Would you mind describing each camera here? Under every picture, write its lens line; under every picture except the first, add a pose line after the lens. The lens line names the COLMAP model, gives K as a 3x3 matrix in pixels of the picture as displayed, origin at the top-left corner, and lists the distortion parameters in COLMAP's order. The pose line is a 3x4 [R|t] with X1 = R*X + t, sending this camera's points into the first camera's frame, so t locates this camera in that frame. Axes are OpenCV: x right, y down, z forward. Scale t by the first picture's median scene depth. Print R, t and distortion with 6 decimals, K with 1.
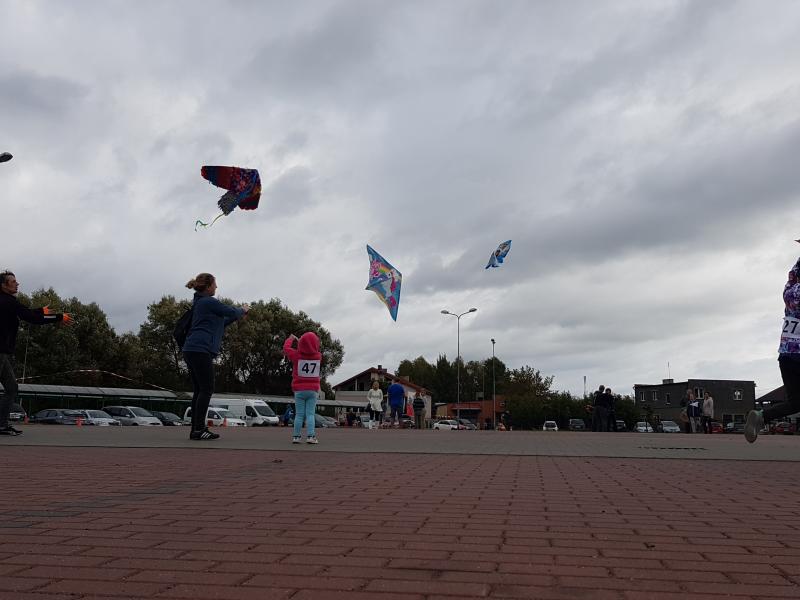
lens RADIAL K [[850.1, 0, 396.9], [0, 850.1, 285.8], [0, 0, 1]] dist [0.011130, 0.034280]
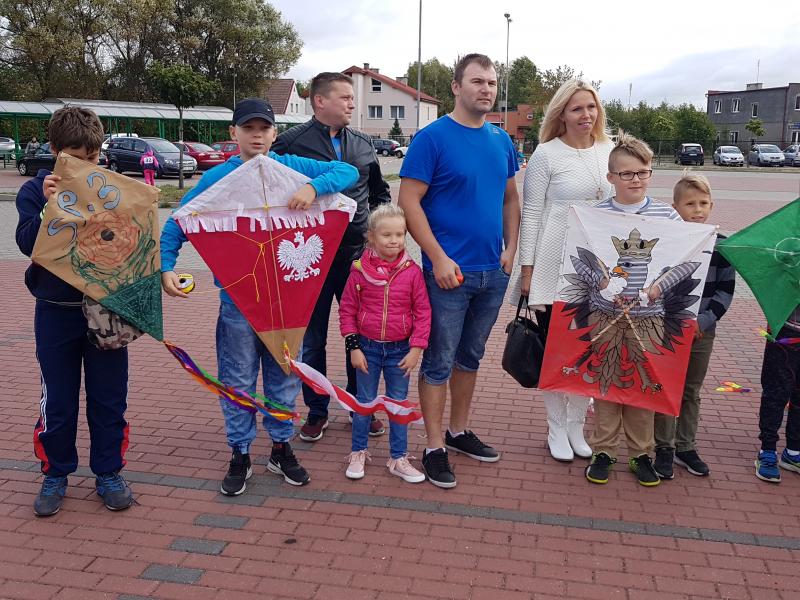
lens RADIAL K [[850.1, 0, 396.9], [0, 850.1, 285.8], [0, 0, 1]] dist [0.011130, 0.034280]
pose [[0.999101, 0.013646, -0.040139, 0.040328], [0.000455, 0.943275, 0.332012, 0.029485], [0.042392, -0.331731, 0.942421, 0.231342]]
